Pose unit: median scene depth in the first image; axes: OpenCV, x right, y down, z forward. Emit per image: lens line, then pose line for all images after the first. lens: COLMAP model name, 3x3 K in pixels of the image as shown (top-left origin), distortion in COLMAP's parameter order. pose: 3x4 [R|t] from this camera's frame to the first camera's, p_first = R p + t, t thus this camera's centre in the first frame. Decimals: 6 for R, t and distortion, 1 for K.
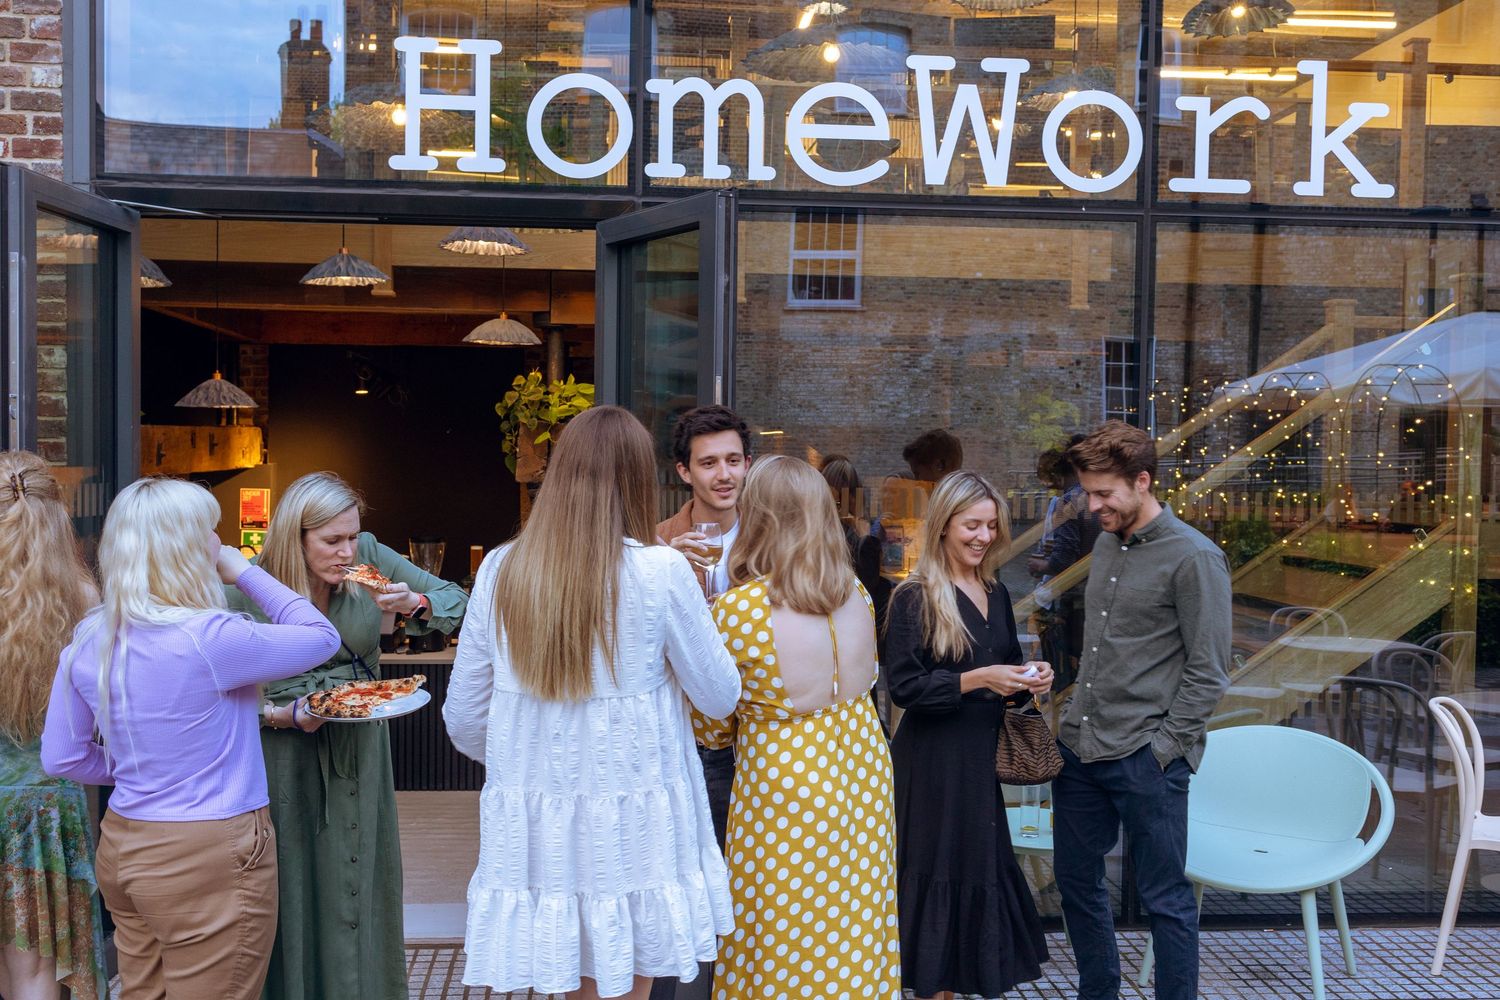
lens RADIAL K [[1466.0, 0, 750.0], [0, 1466.0, 500.0], [0, 0, 1]] dist [0.038680, -0.004217]
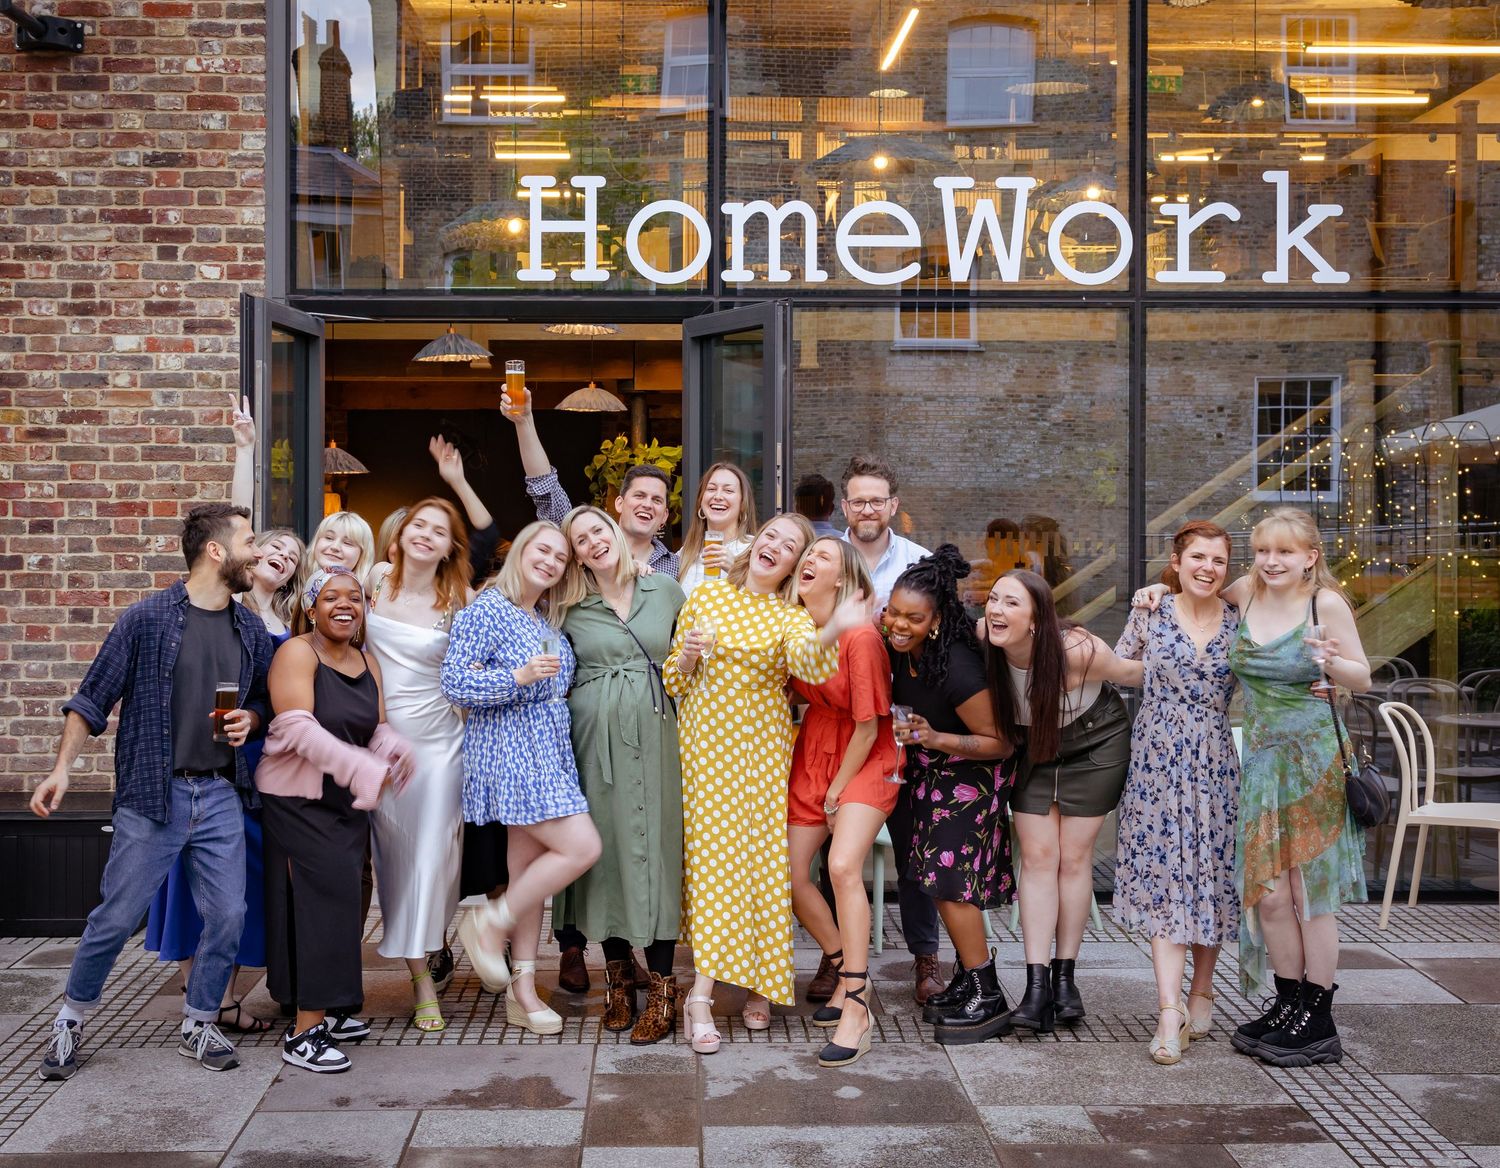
lens RADIAL K [[1877.3, 0, 753.7], [0, 1877.3, 481.8], [0, 0, 1]] dist [0.160264, 0.014713]
pose [[0.998312, -0.014090, -0.056343, 0.041236], [0.010932, 0.998373, -0.055971, 0.036229], [0.057040, 0.055260, 0.996841, -0.551693]]
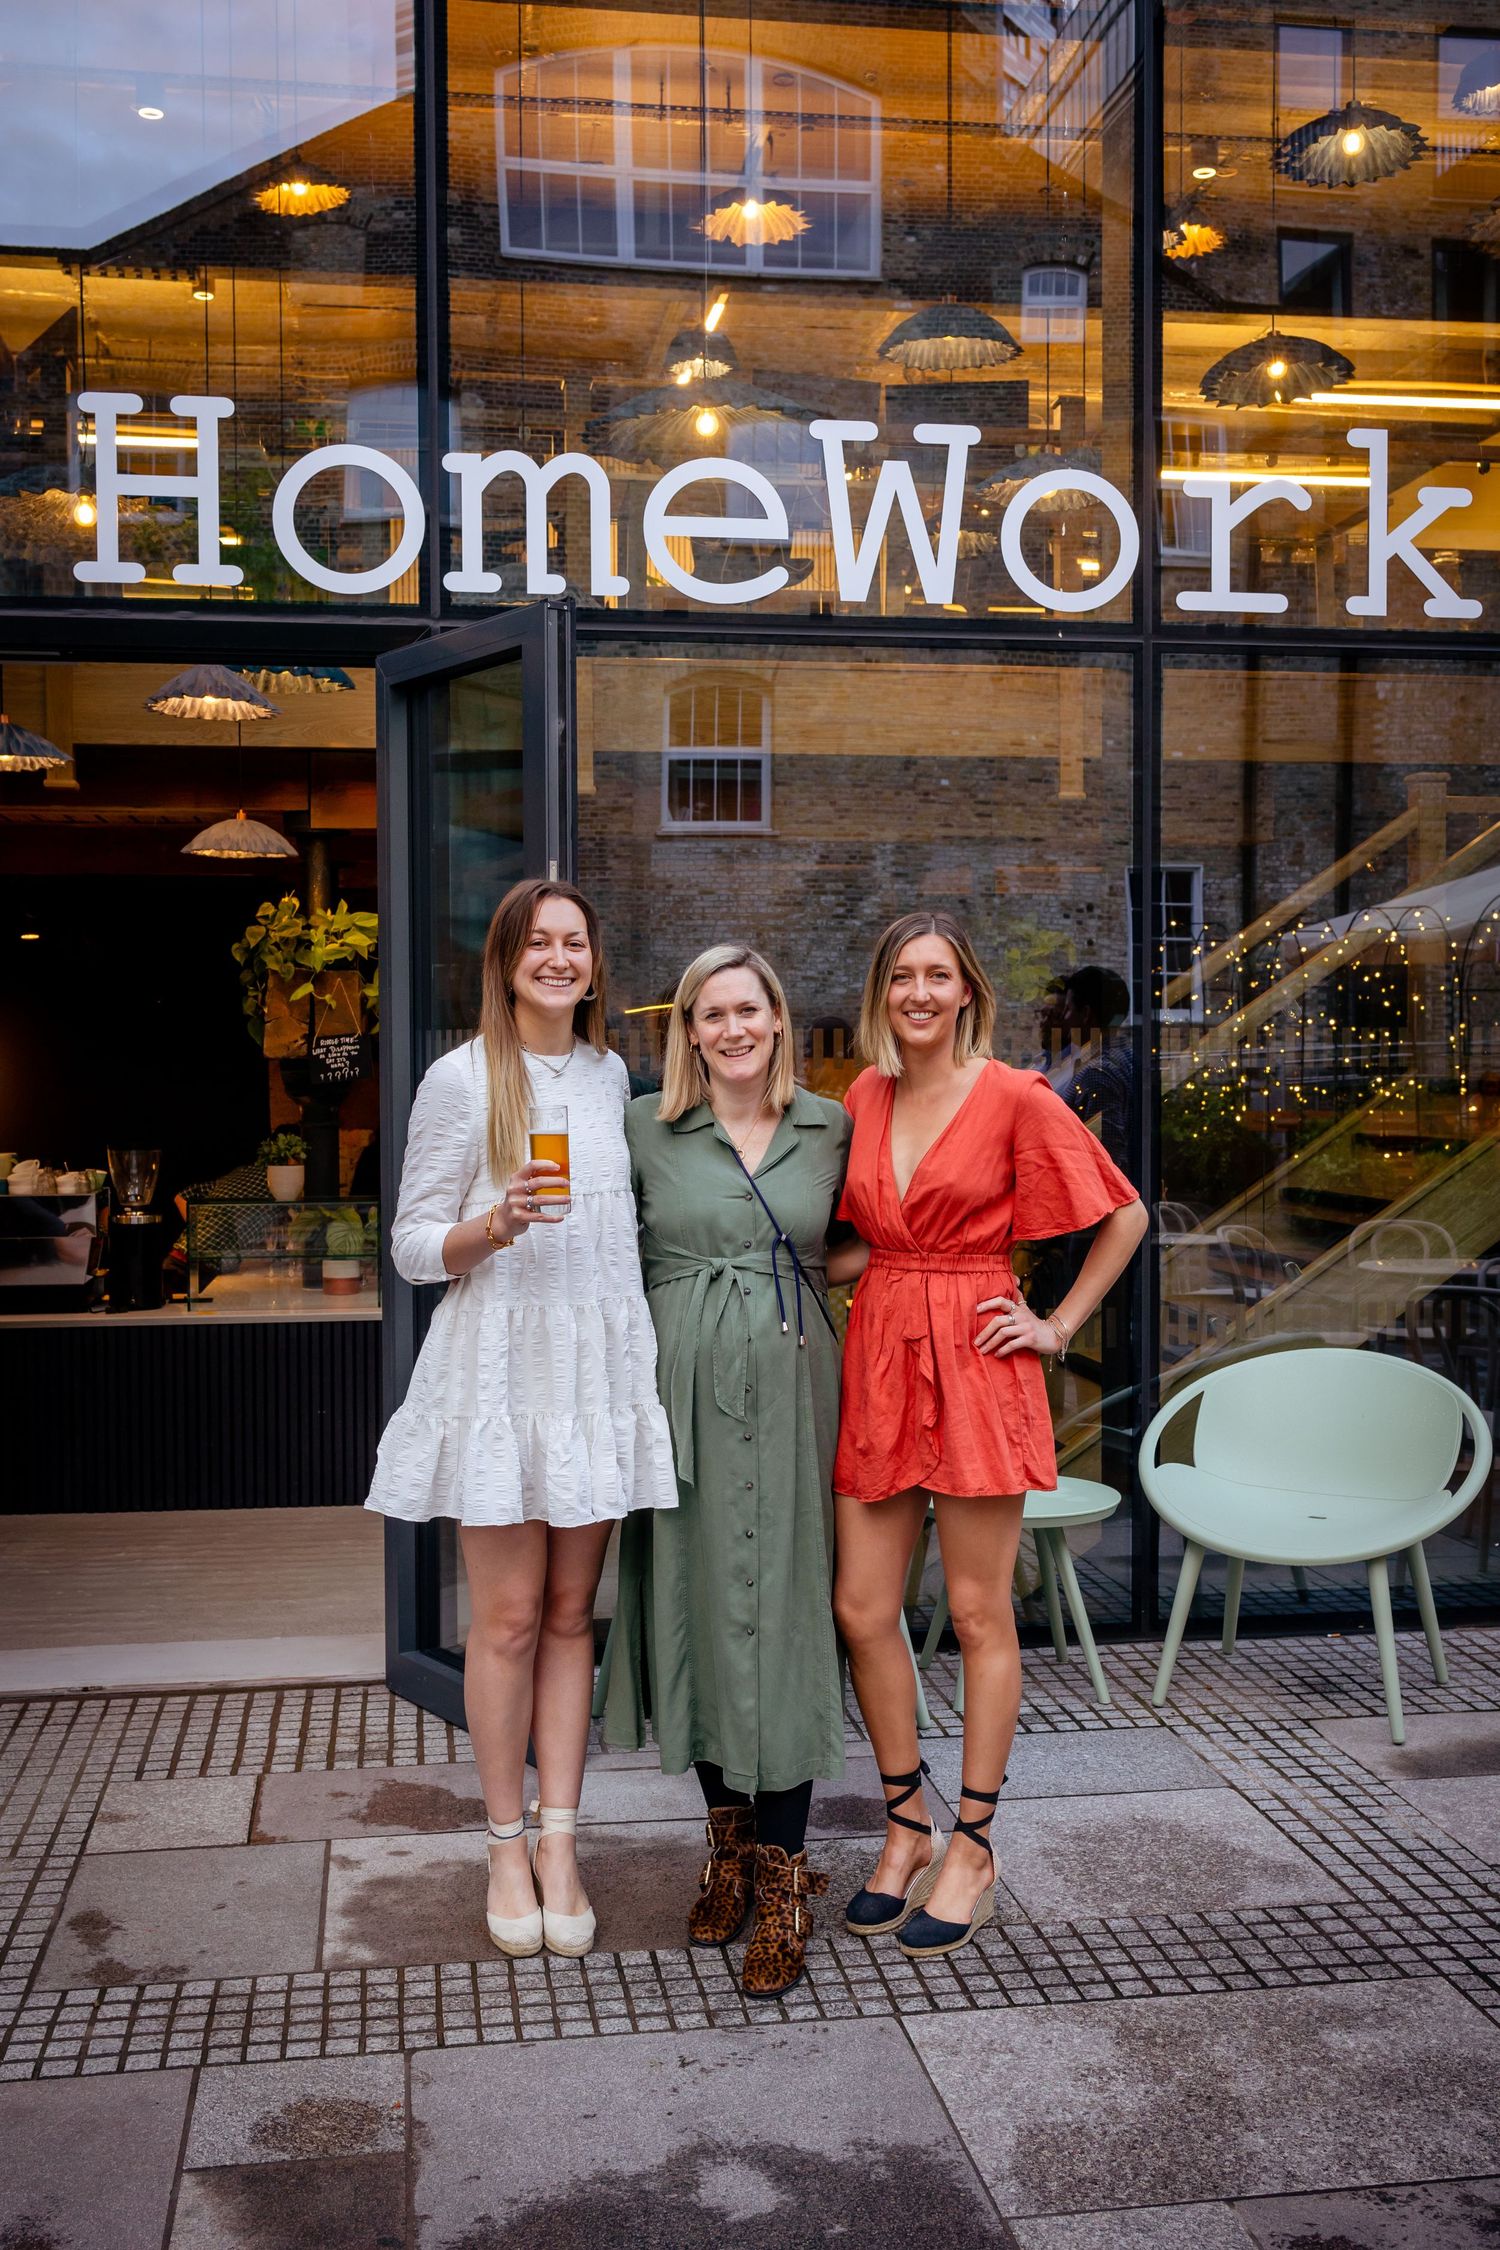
lens RADIAL K [[2199.0, 0, 750.0], [0, 2199.0, 1125.0], [0, 0, 1]] dist [0.038680, -0.004217]
pose [[0.997952, -0.019149, 0.061037, 0.005526], [0.019394, 0.999806, -0.003424, 0.041450], [-0.060960, 0.004600, 0.998130, -0.062899]]
